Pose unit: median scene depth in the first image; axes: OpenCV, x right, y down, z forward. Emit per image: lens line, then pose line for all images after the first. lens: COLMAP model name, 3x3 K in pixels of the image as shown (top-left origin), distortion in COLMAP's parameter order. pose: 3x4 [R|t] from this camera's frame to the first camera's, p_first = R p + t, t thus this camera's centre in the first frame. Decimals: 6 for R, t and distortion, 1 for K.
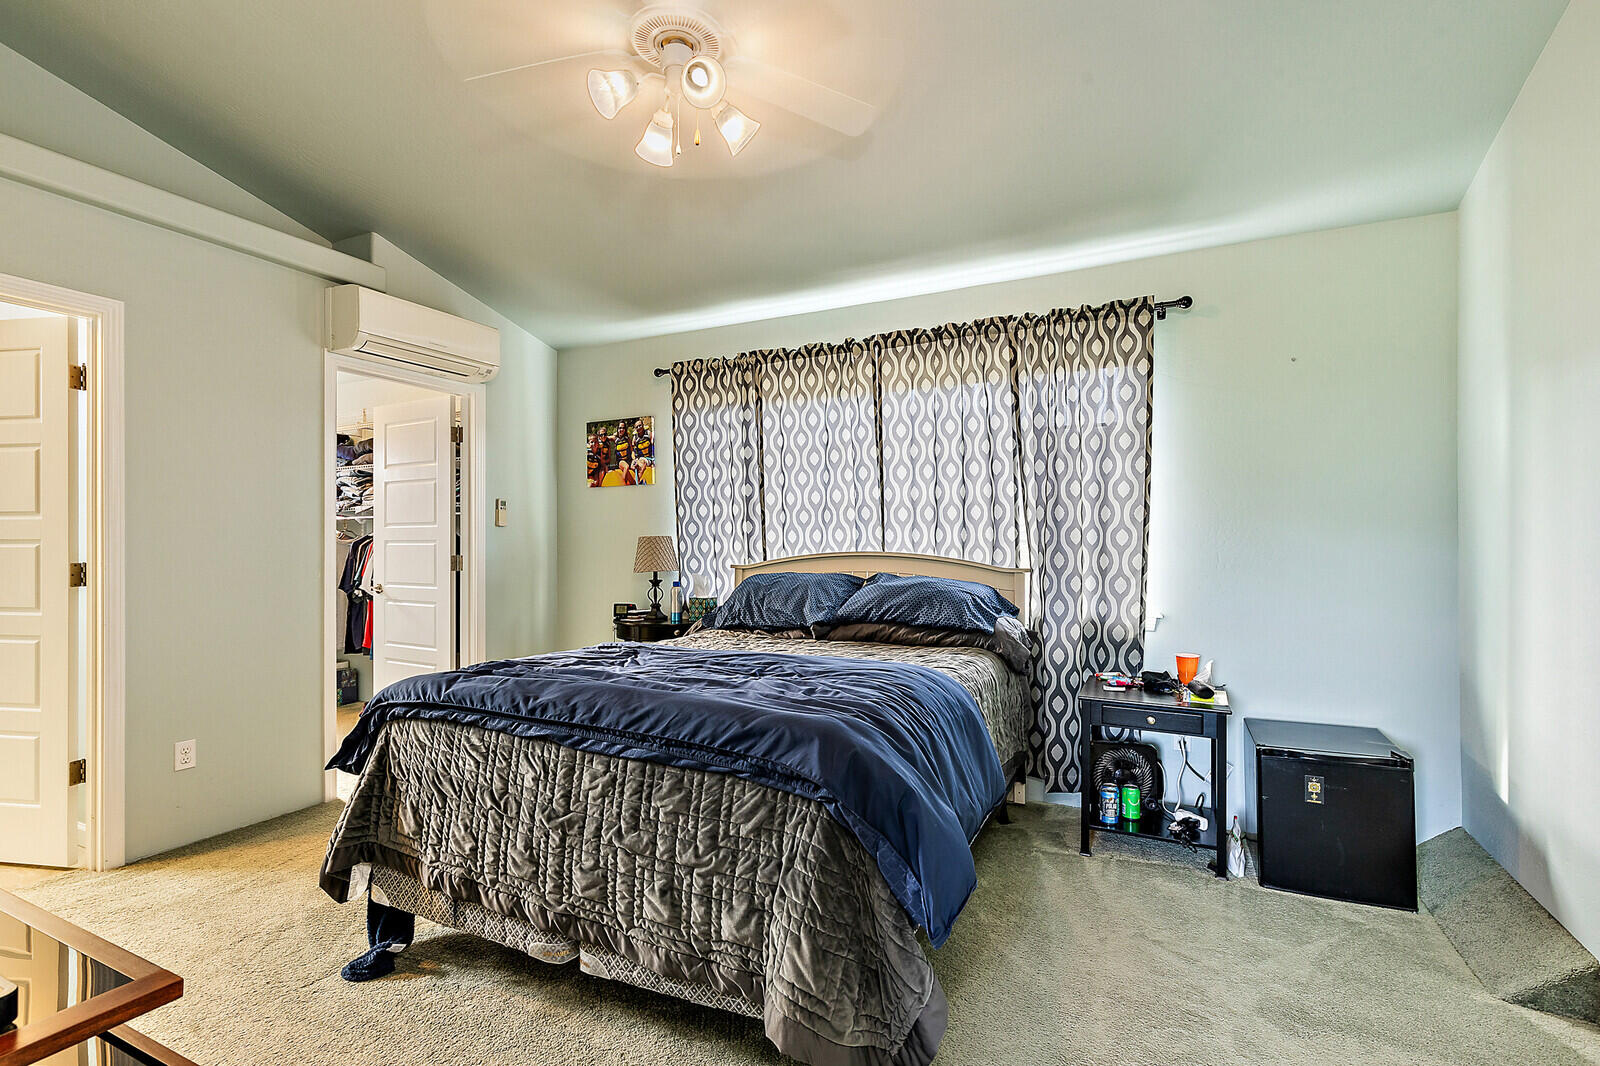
lens RADIAL K [[730.1, 0, 806.6], [0, 730.1, 538.9], [0, 0, 1]] dist [0.004122, -0.000022]
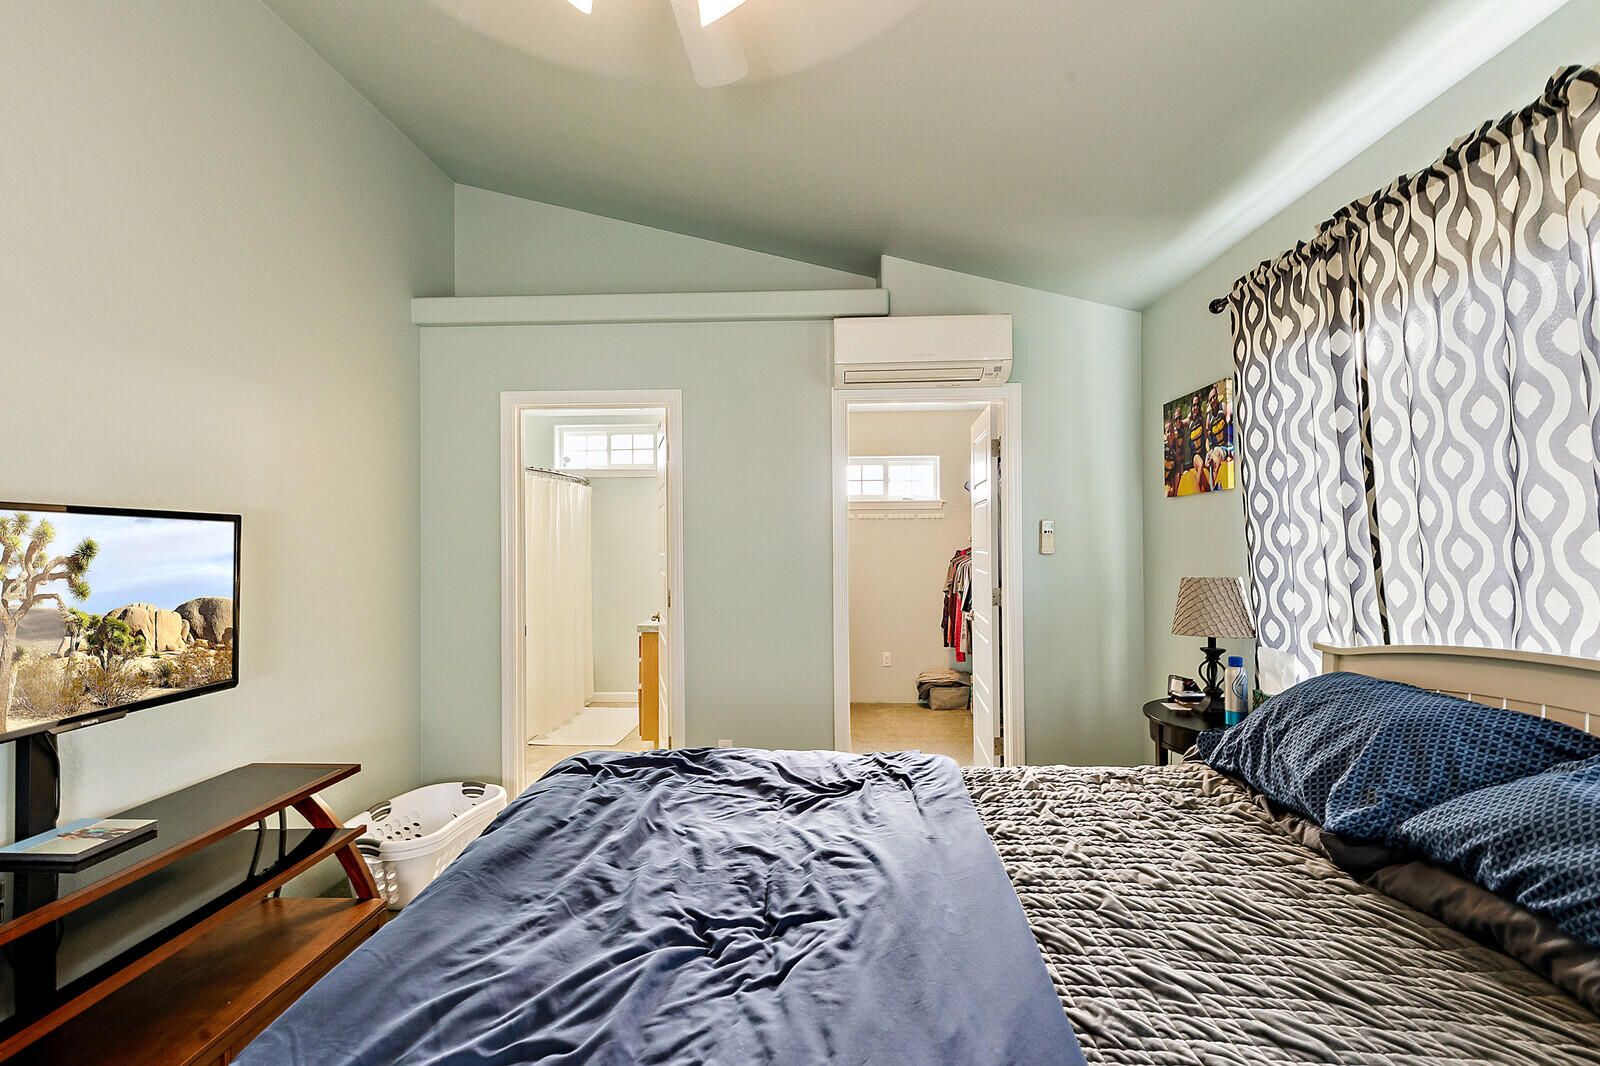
lens RADIAL K [[730.1, 0, 797.7], [0, 730.1, 527.9], [0, 0, 1]] dist [0.004122, -0.000022]
pose [[0.397491, -0.013846, -0.917502, 0.222995], [0.007462, 0.999902, -0.011857, -0.041714], [0.917576, -0.002133, 0.397555, 0.464554]]
